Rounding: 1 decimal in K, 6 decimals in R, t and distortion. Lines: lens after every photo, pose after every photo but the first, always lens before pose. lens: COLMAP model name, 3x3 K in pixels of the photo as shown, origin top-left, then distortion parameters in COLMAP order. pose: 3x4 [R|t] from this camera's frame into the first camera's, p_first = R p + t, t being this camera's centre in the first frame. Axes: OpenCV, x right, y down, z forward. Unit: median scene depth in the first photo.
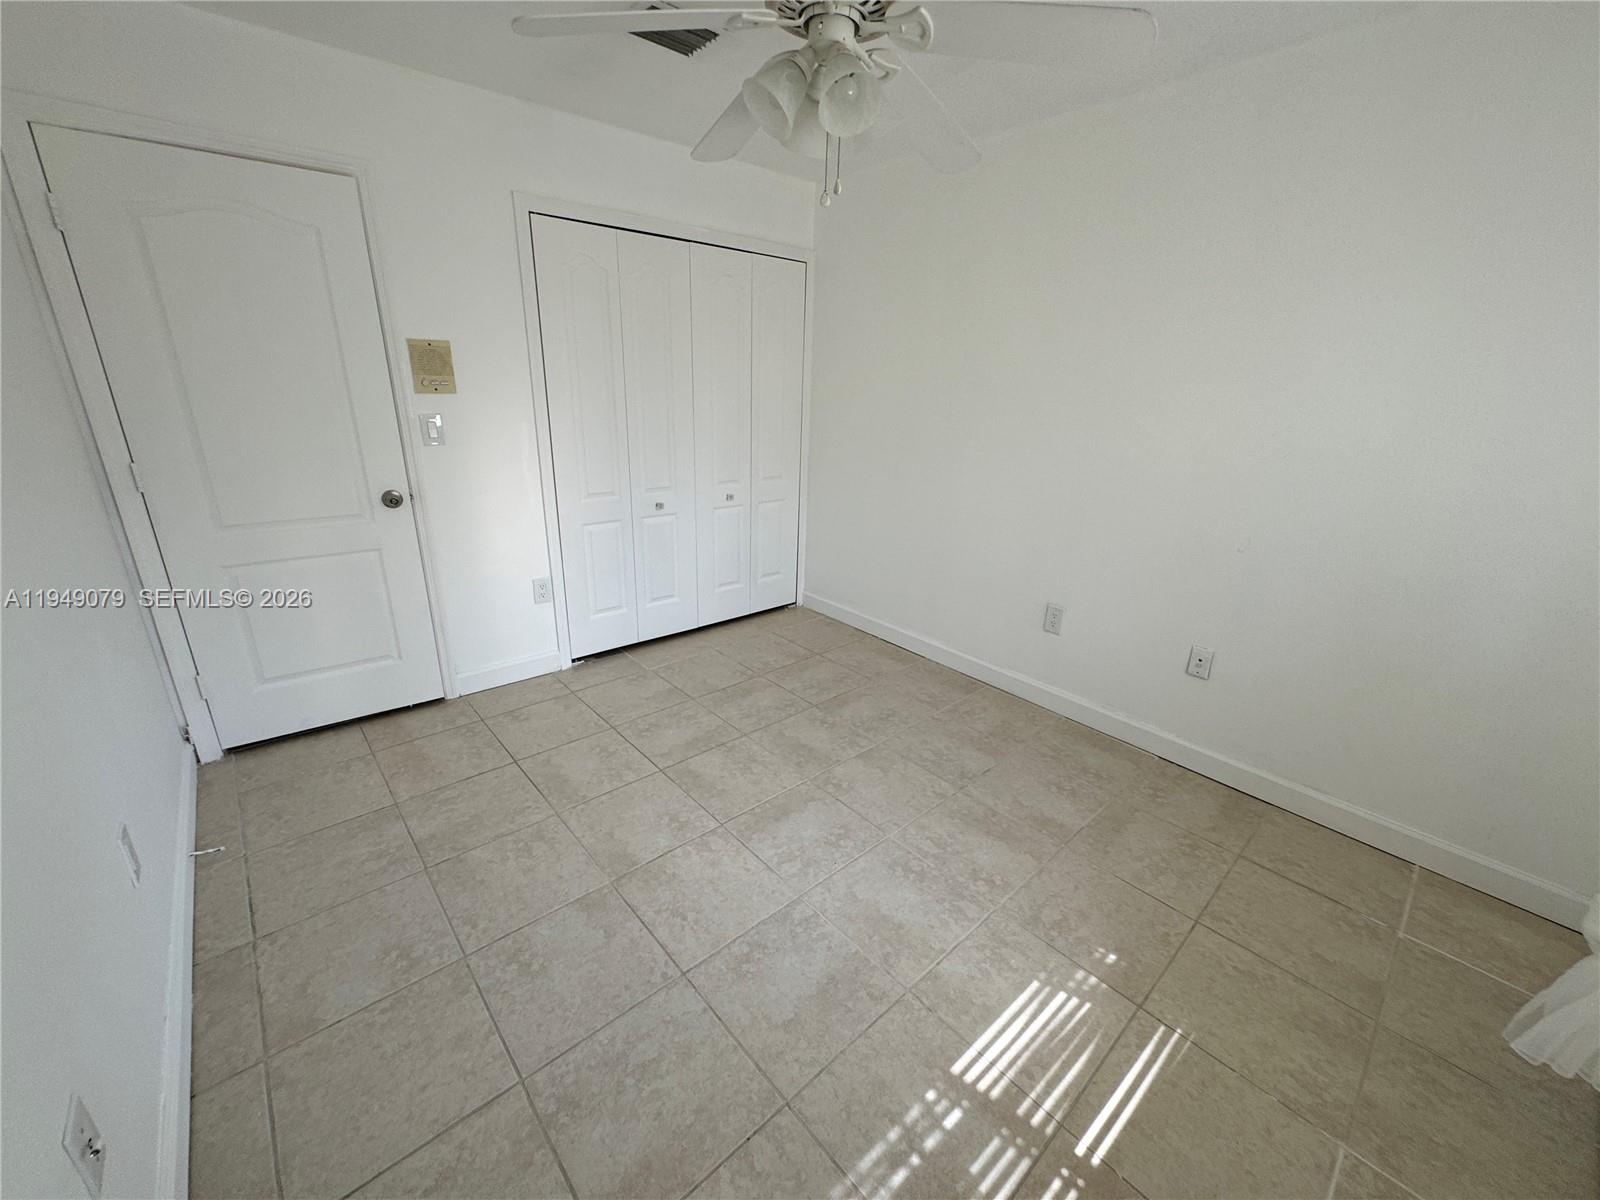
lens RADIAL K [[644.2, 0, 806.1], [0, 644.2, 607.2], [0, 0, 1]] dist [-0.001282, 0.000969]
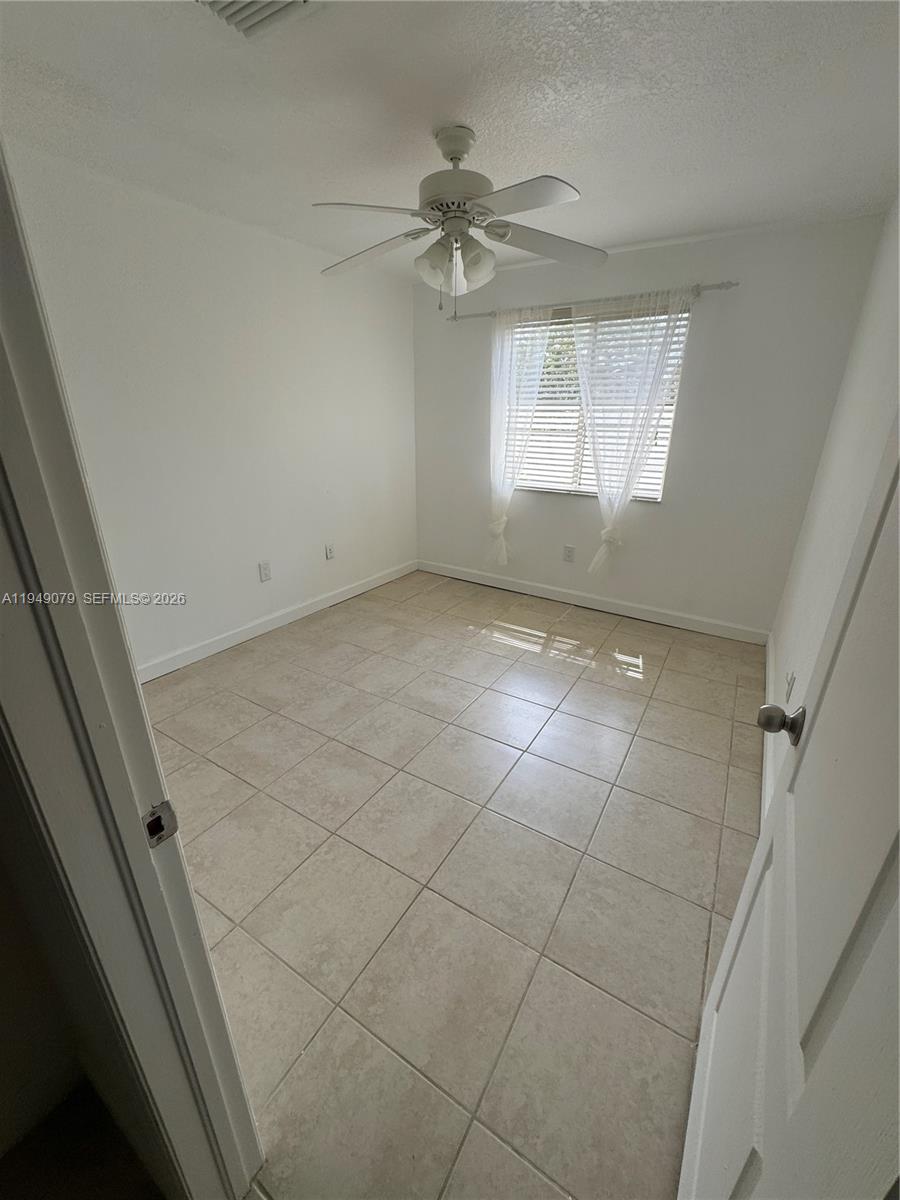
lens RADIAL K [[483.2, 0, 448.3], [0, 483.2, 595.1], [0, 0, 1]] dist [-0.001282, 0.000969]
pose [[-0.281543, -0.365805, 0.887085, -0.957853], [0.305394, 0.842249, 0.444242, -0.385441], [-0.909653, 0.395984, -0.125414, 0.976335]]
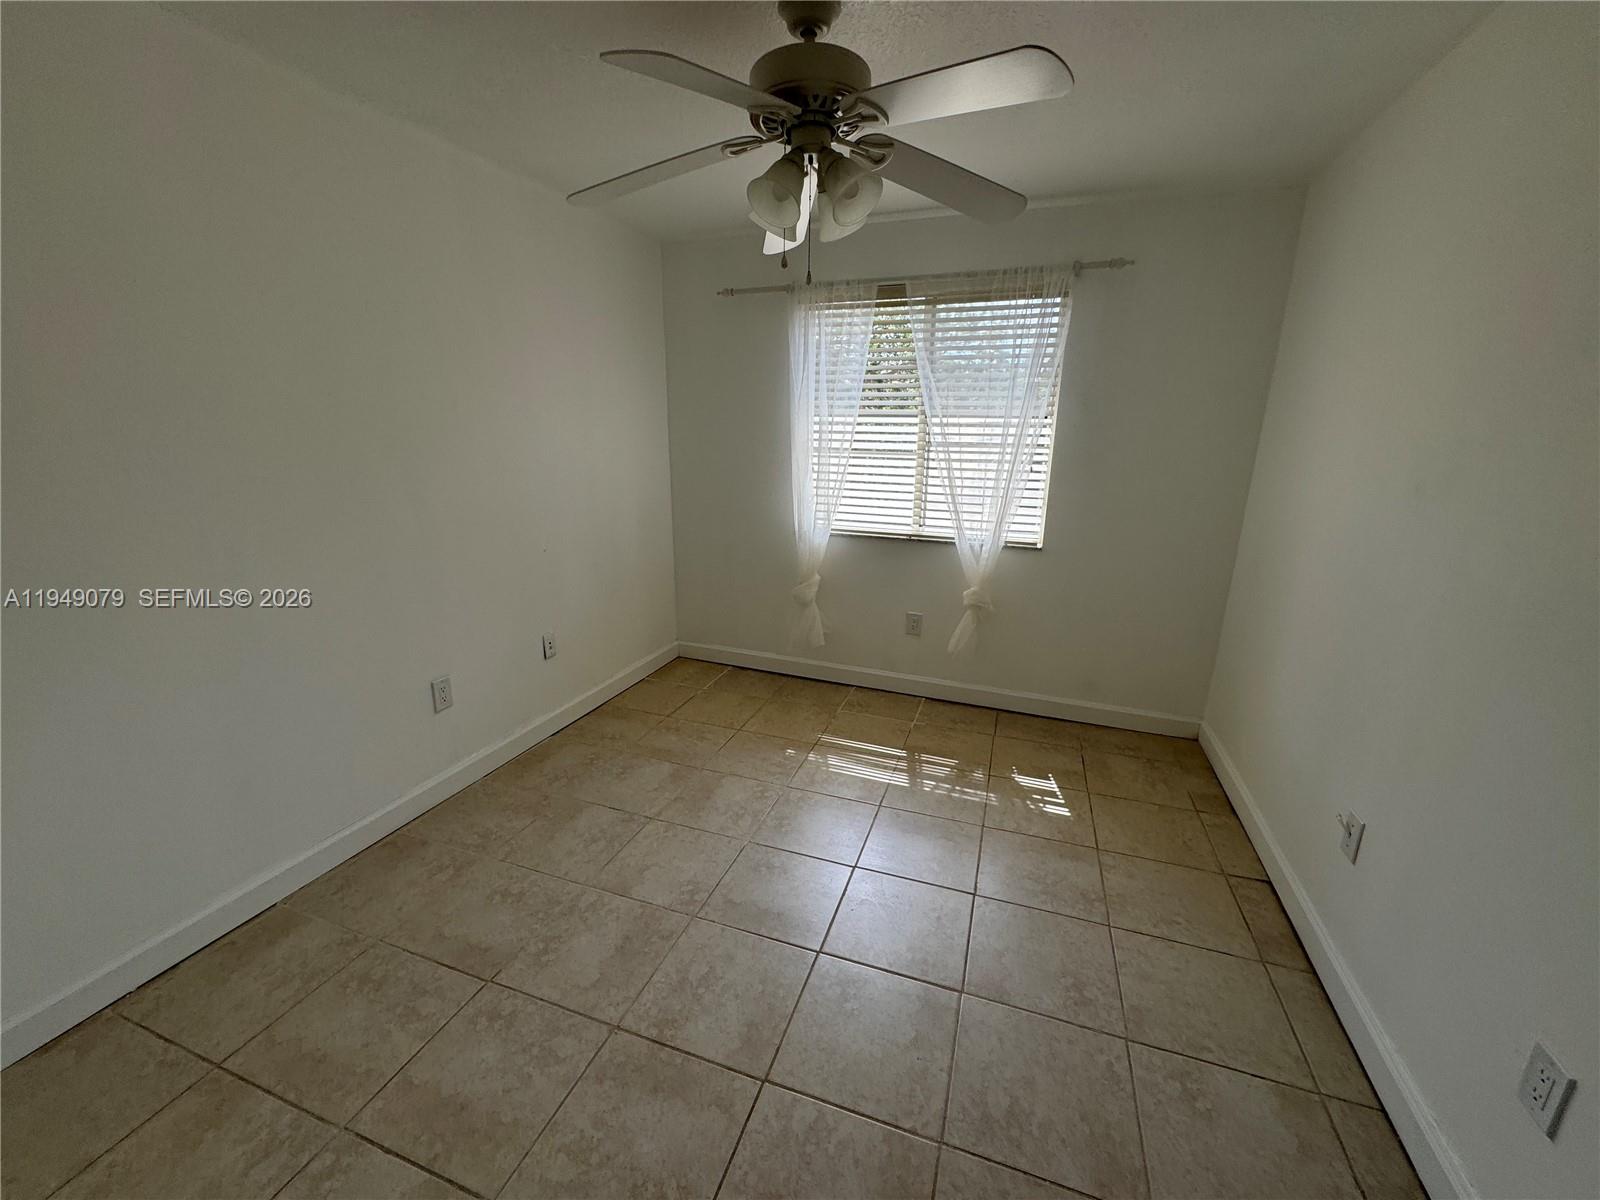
lens RADIAL K [[644.2, 0, 799.5], [0, 644.2, 594.7], [0, 0, 1]] dist [-0.001282, 0.000969]
pose [[-0.478202, -0.258055, 0.839482, -0.678600], [0.269238, 0.866760, 0.419808, -0.417459], [-0.835963, 0.426773, -0.345008, 1.060405]]
